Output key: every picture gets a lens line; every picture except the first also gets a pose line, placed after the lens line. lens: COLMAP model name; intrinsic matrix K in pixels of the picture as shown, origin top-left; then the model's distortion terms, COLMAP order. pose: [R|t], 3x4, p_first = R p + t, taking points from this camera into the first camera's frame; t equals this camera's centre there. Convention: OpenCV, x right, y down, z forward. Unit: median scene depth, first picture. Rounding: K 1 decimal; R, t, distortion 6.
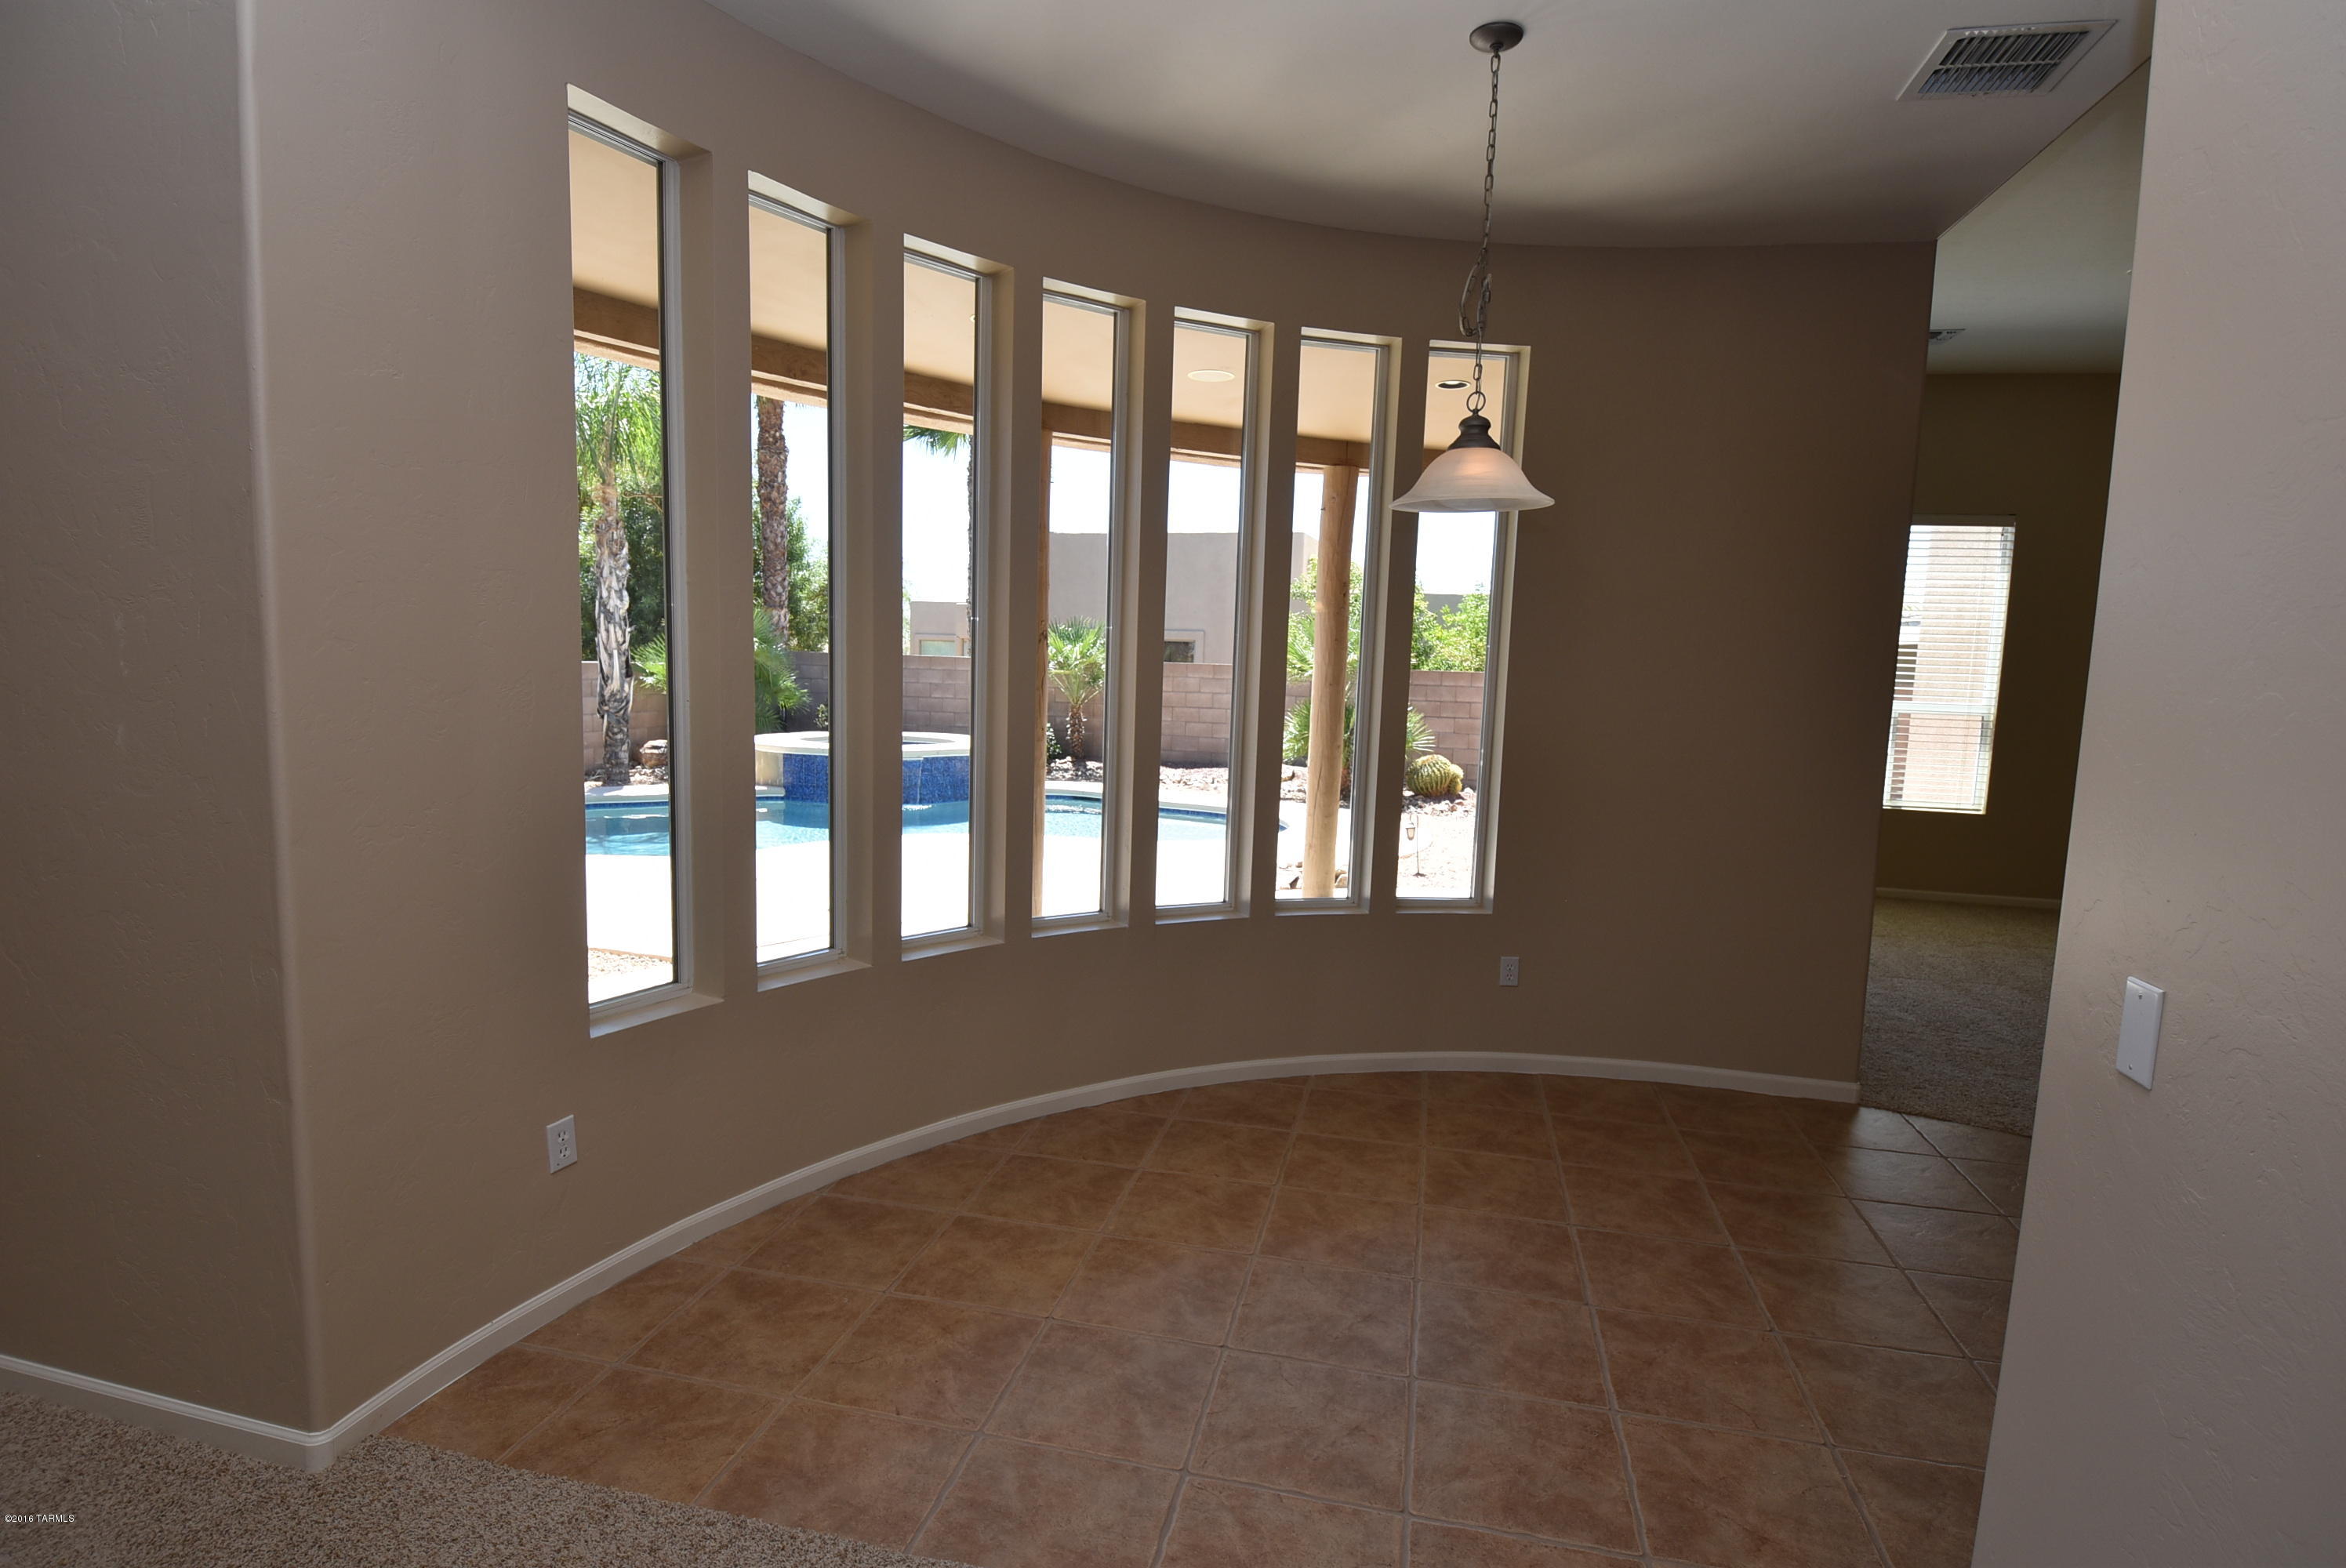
lens RADIAL K [[1171.1, 0, 1181.3], [0, 1171.1, 789.7], [0, 0, 1]] dist [-0.004052, 0.000293]
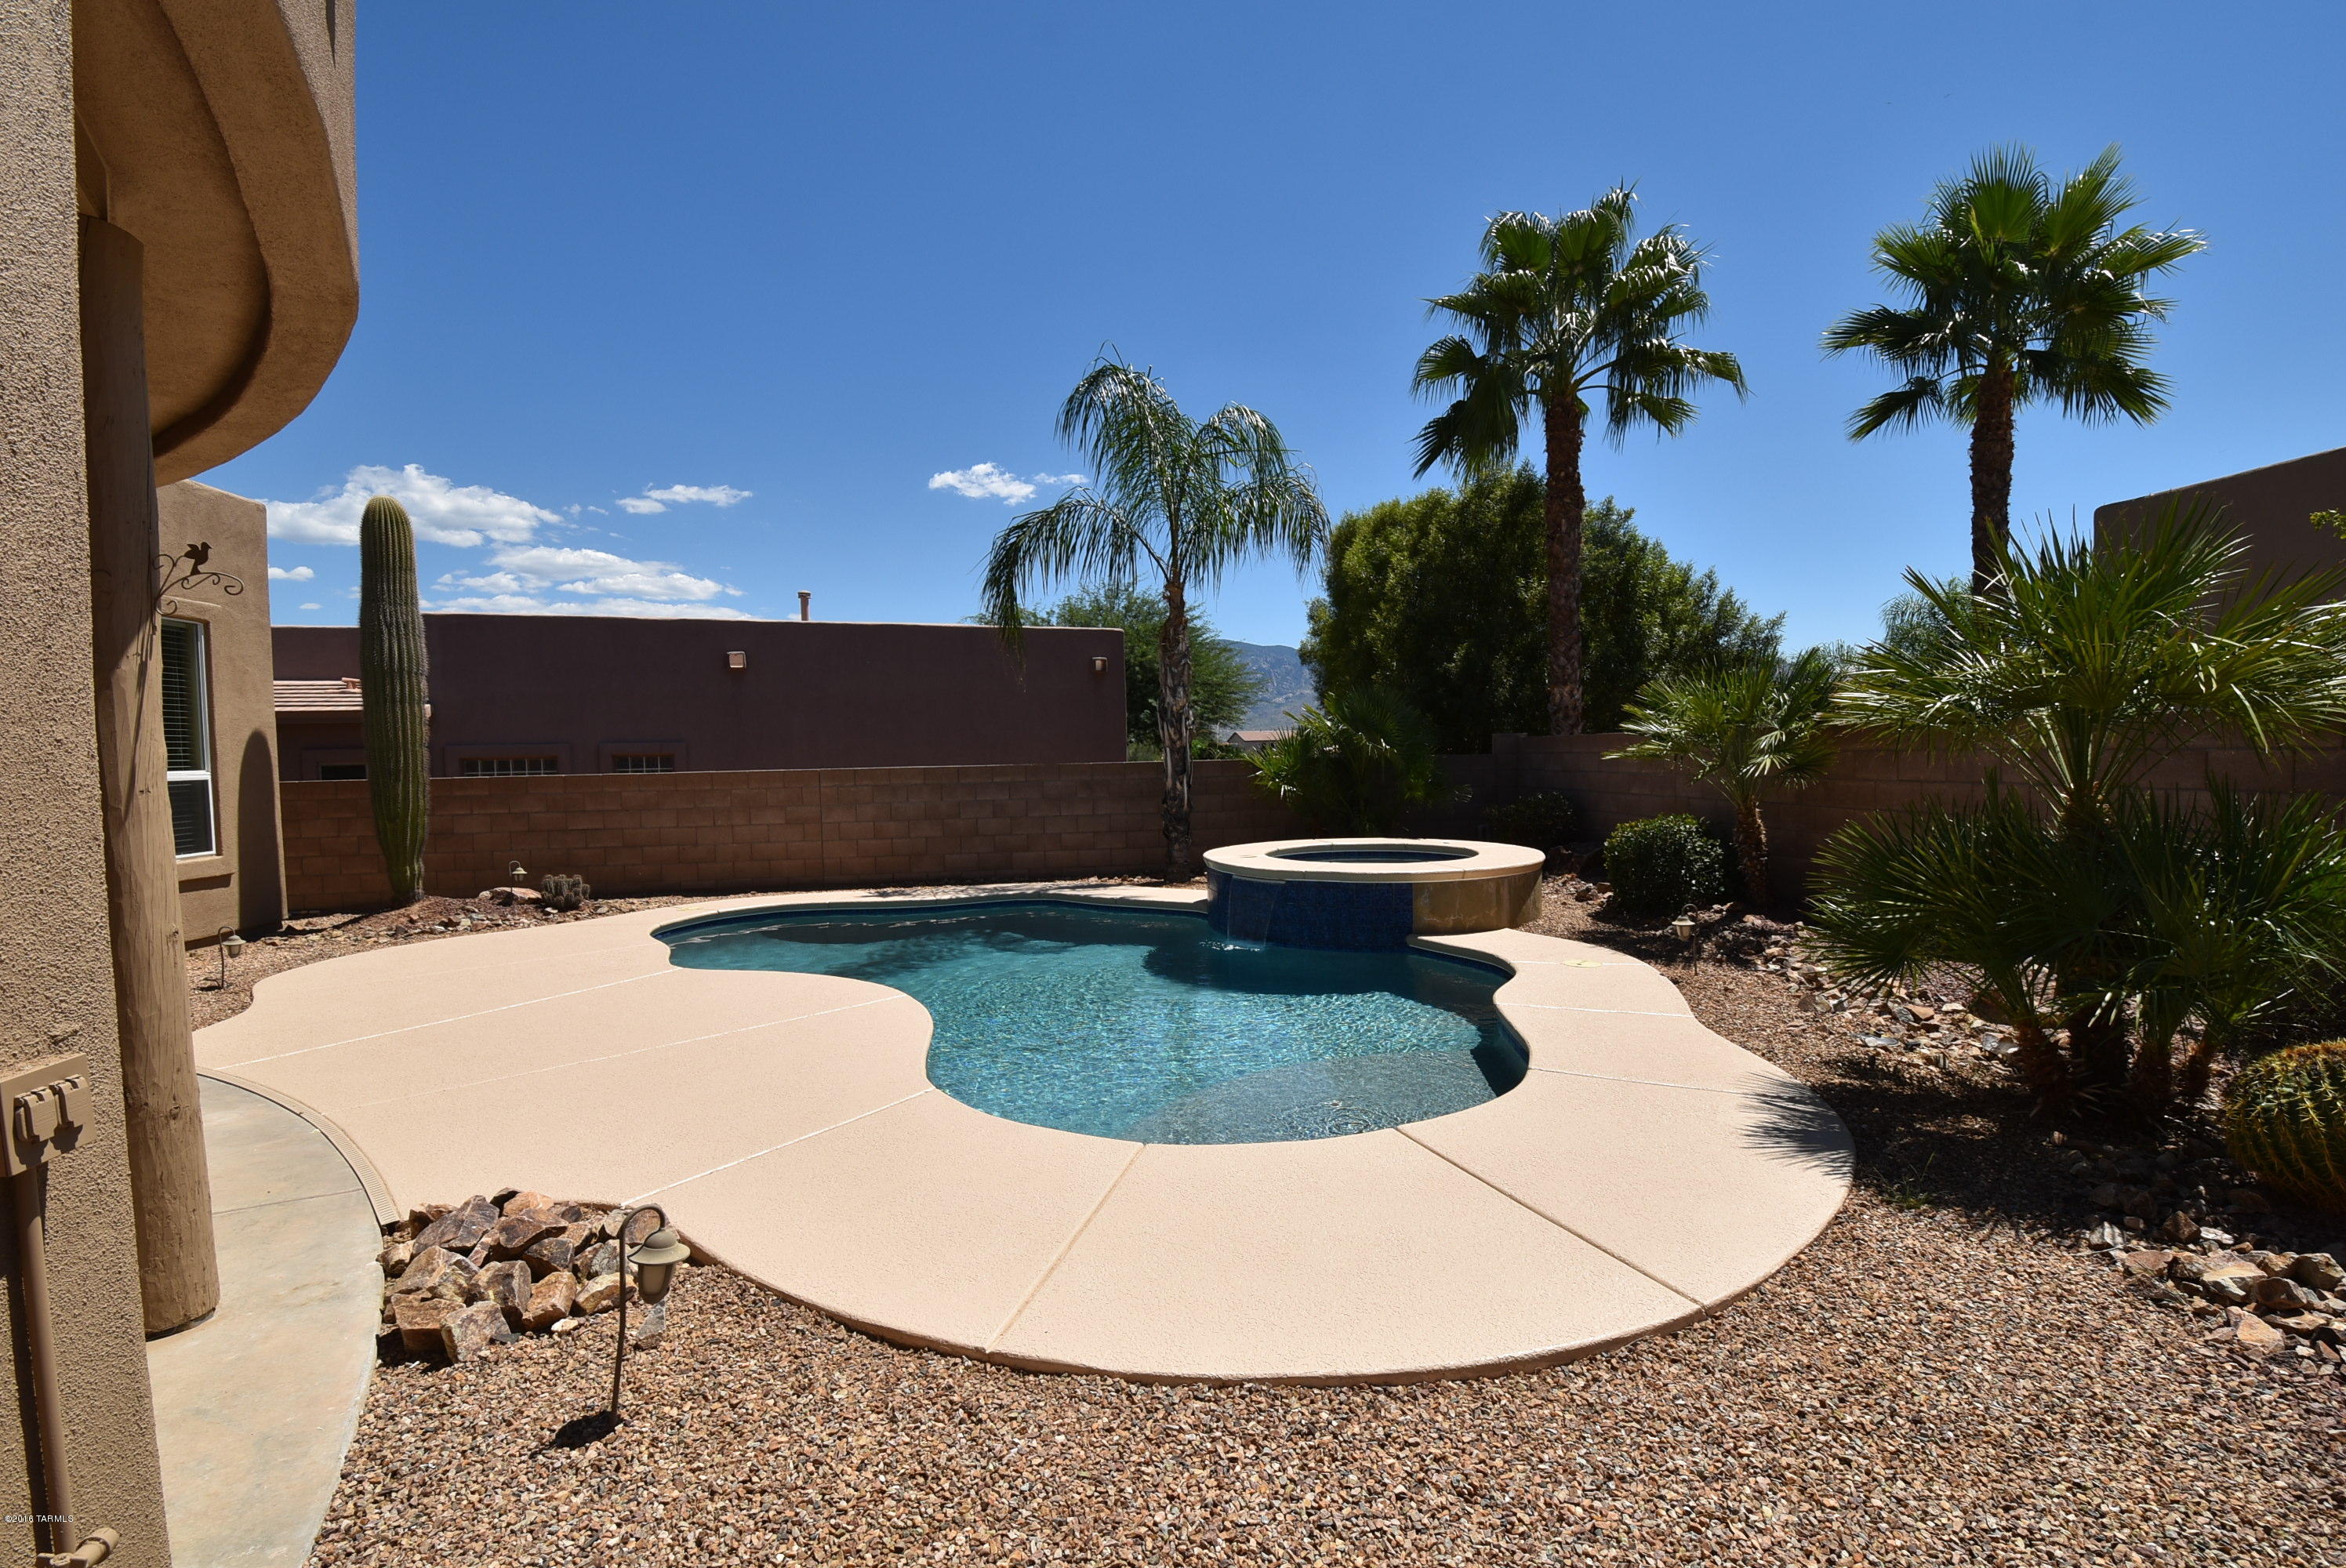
lens RADIAL K [[1027.5, 0, 1186.9], [0, 1027.5, 795.0], [0, 0, 1]] dist [0.012421, -0.019664]
pose [[0.351913, 0.005255, -0.936018, 0.647552], [-0.067639, 0.997513, -0.019830, -0.120534], [0.933586, 0.070290, 0.351393, 1.359296]]
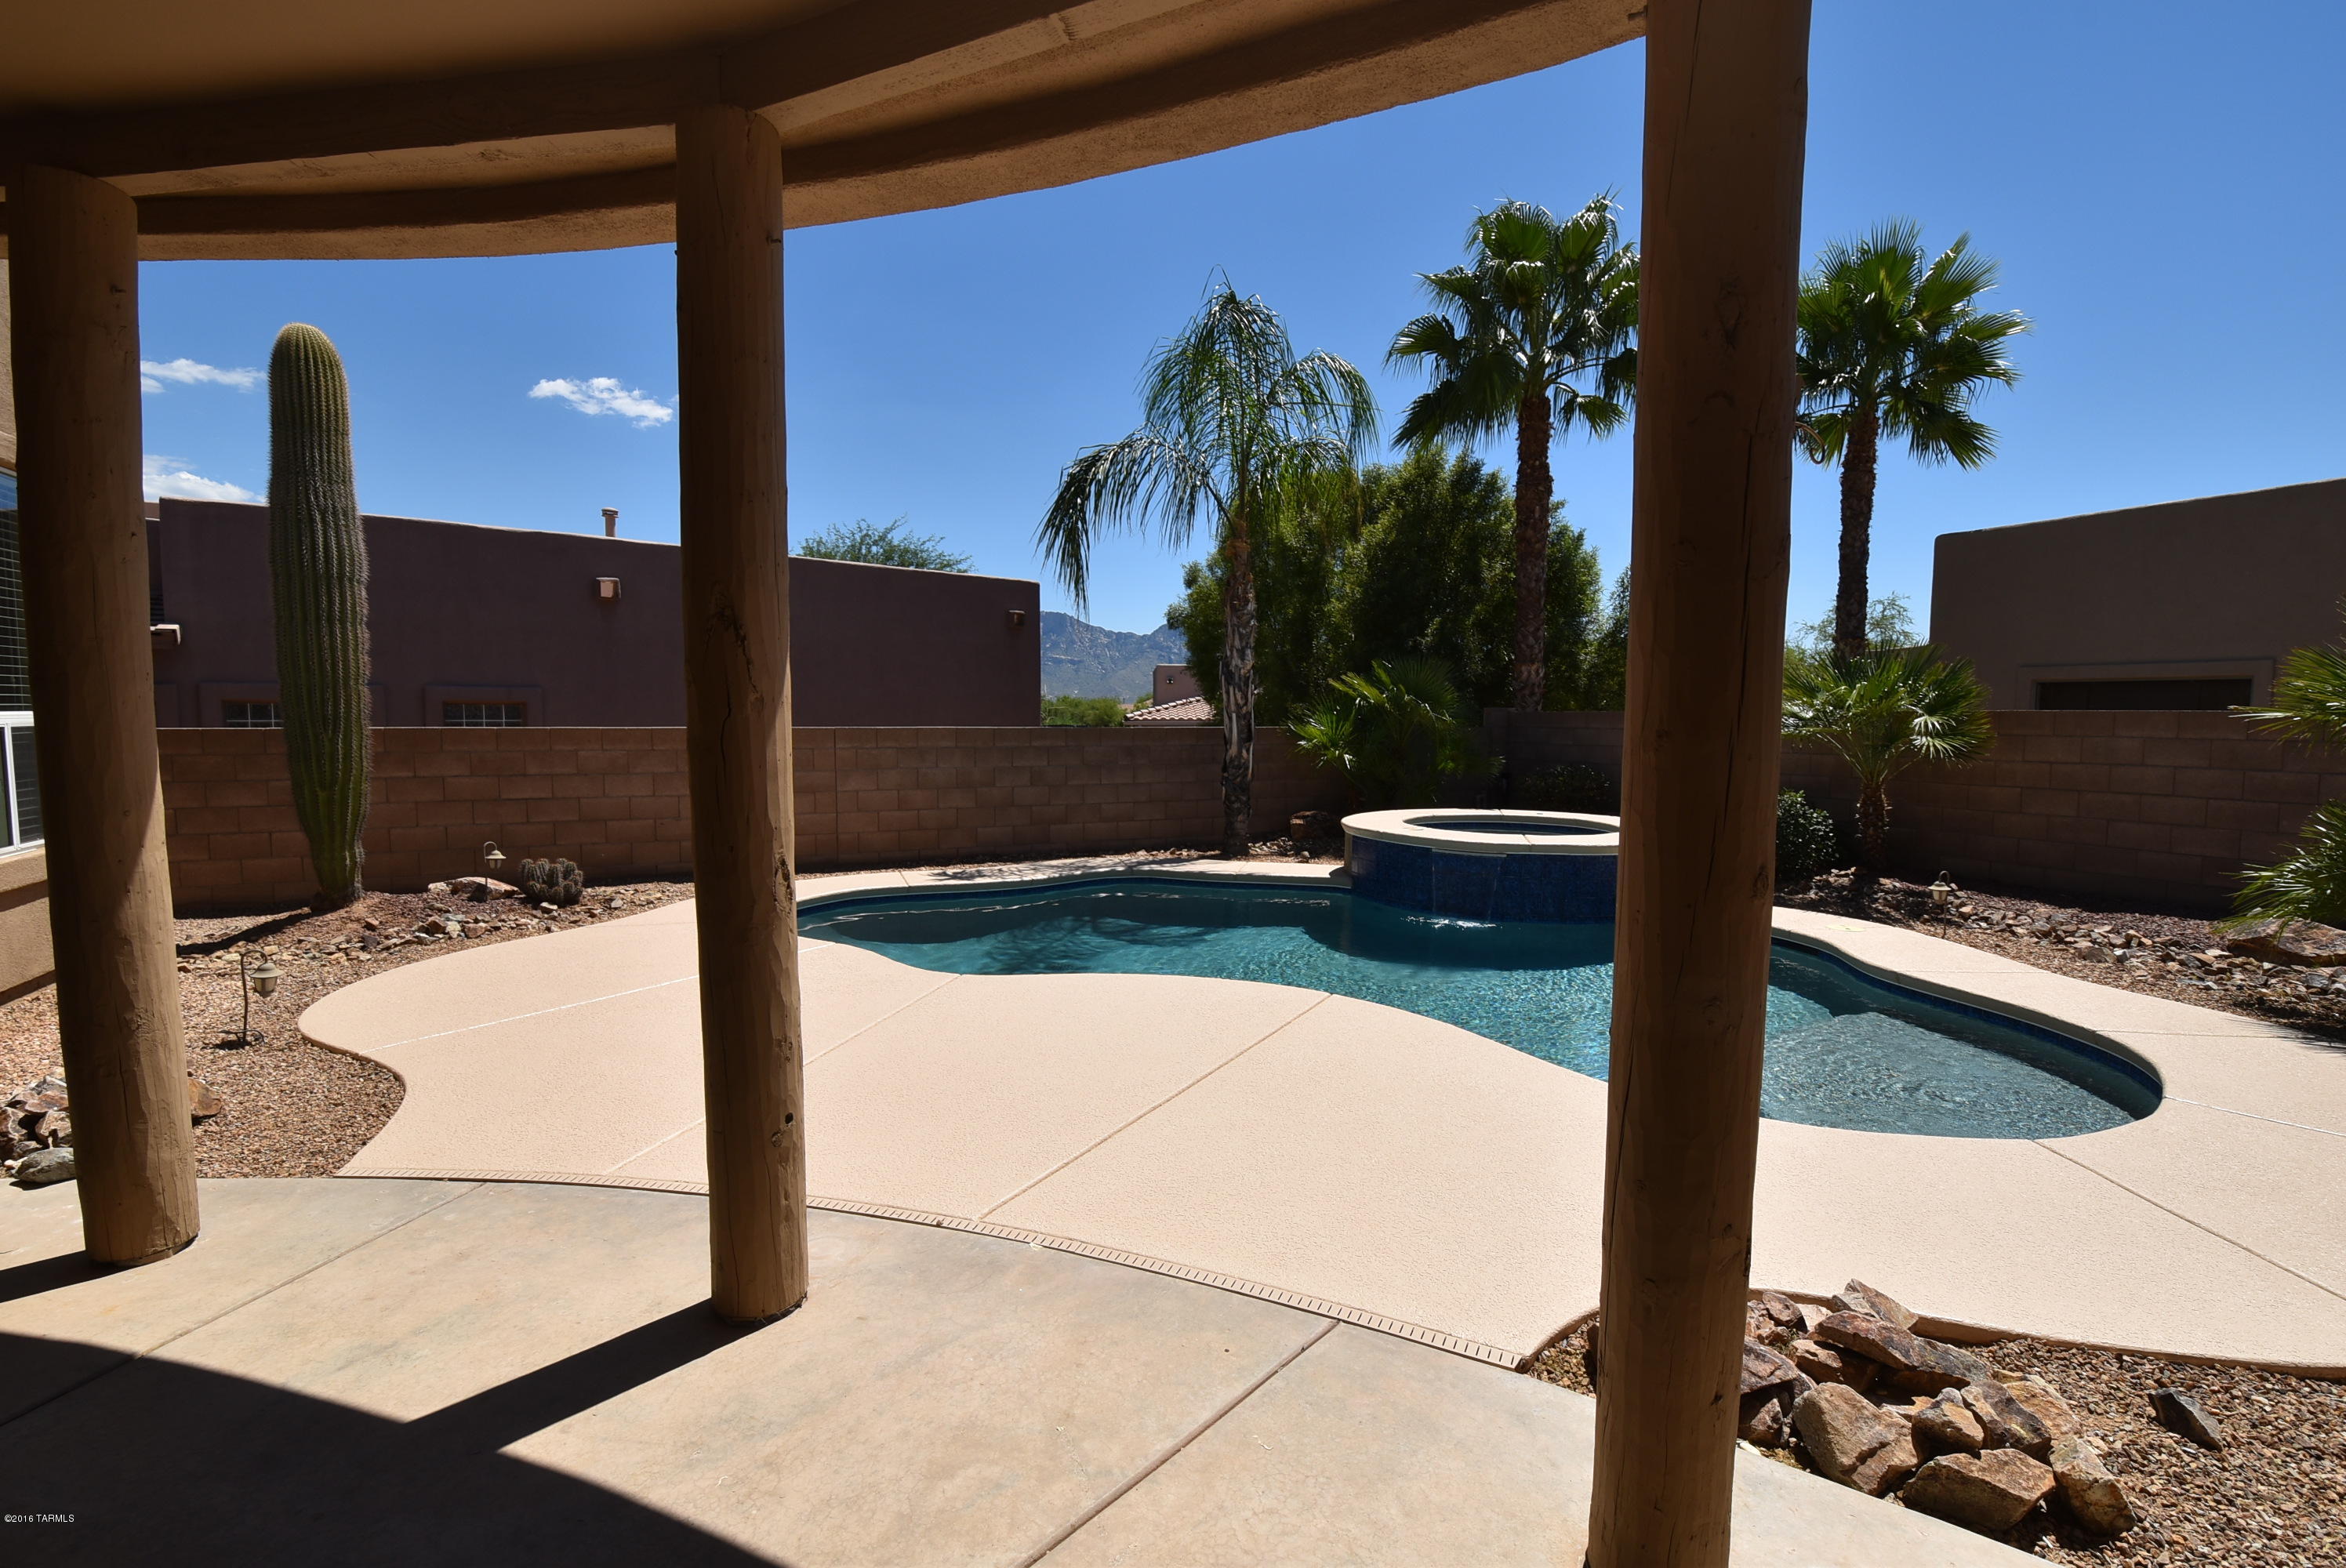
lens RADIAL K [[1027.5, 0, 1184.6], [0, 1027.5, 797.5], [0, 0, 1]] dist [0.012421, -0.019664]
pose [[0.627798, 0.040043, -0.777346, 0.256454], [-0.071172, 0.997445, -0.006099, -0.084192], [0.775116, 0.059154, 0.629044, 0.870212]]
